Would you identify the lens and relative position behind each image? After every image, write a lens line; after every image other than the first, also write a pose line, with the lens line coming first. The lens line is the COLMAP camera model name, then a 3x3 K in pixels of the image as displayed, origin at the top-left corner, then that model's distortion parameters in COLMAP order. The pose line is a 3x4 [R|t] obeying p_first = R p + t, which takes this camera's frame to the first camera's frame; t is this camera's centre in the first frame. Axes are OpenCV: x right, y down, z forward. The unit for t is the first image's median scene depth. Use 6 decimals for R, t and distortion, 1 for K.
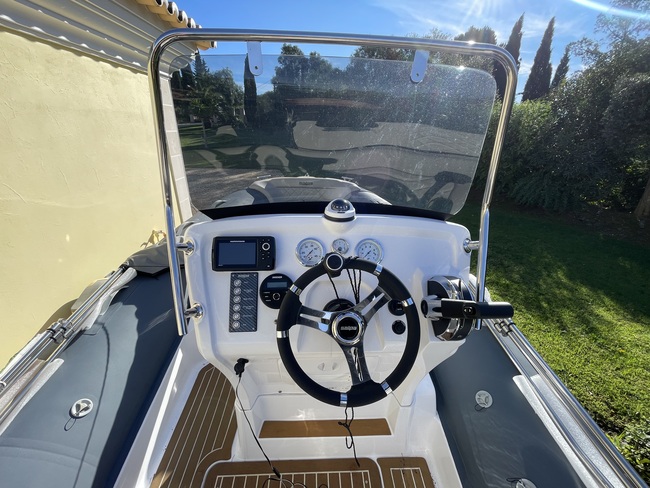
lens RADIAL K [[262.1, 0, 325.0], [0, 262.1, 244.0], [0, 0, 1]] dist [-0.002238, 0.000285]
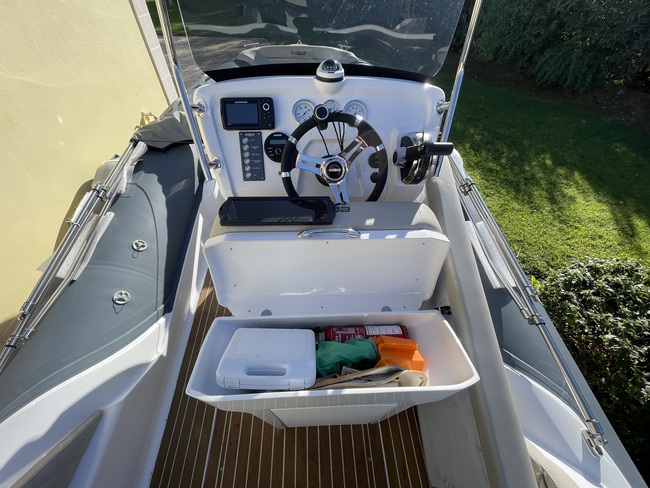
lens RADIAL K [[262.1, 0, 325.0], [0, 262.1, 244.0], [0, 0, 1]] dist [-0.002238, 0.000285]
pose [[0.999951, -0.007677, 0.006214, 0.023271], [0.004742, 0.925060, 0.379791, 0.125942], [-0.008664, -0.379743, 0.925051, -0.294986]]
